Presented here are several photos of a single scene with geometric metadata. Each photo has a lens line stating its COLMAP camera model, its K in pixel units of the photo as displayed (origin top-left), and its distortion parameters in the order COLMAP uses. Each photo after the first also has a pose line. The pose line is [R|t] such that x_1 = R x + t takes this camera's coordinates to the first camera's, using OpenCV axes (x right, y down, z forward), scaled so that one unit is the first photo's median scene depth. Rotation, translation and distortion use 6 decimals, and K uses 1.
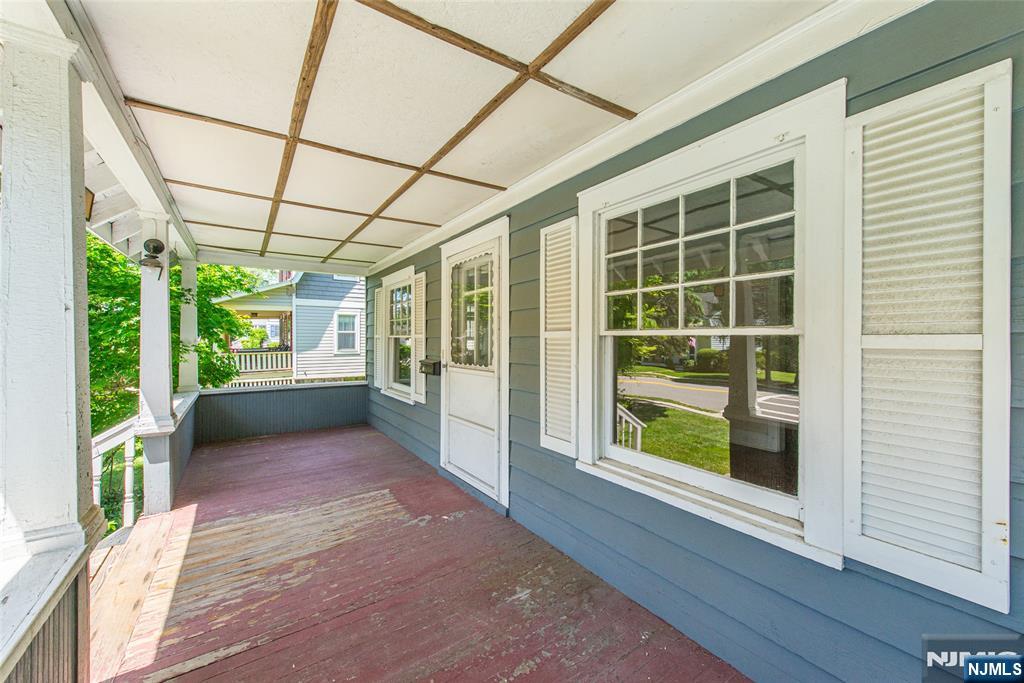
lens RADIAL K [[418.3, 0, 511.6], [0, 418.3, 339.4], [0, 0, 1]] dist [0.012276, -0.000104]
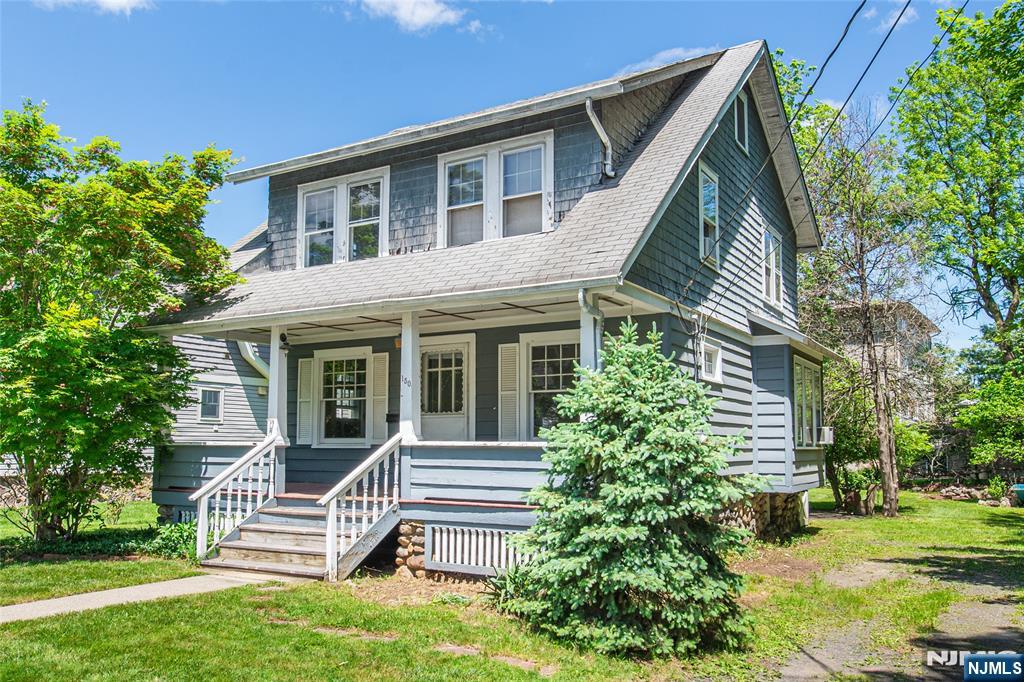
lens RADIAL K [[815.4, 0, 512.0], [0, 815.4, 341.0], [0, 0, 1]] dist [-0.001359, 0.001282]
pose [[0.898349, 0.050924, 0.436321, -1.501917], [0.005357, 0.991914, -0.126798, 0.228056], [-0.439250, 0.116246, 0.890812, -2.460053]]
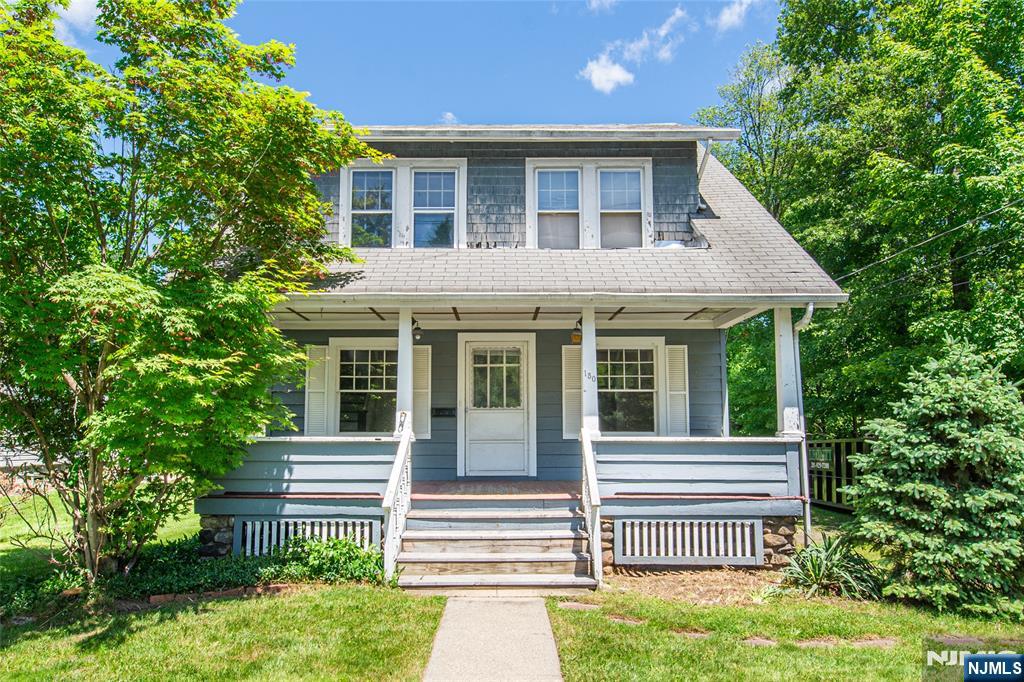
lens RADIAL K [[650.4, 0, 512.0], [0, 650.4, 341.0], [0, 0, 1]] dist [-0.000671, -0.000516]
pose [[0.550495, 0.118690, 0.826359, -2.682421], [0.006717, 0.989180, -0.146550, 0.213534], [-0.834812, 0.086226, 0.543741, -0.649622]]
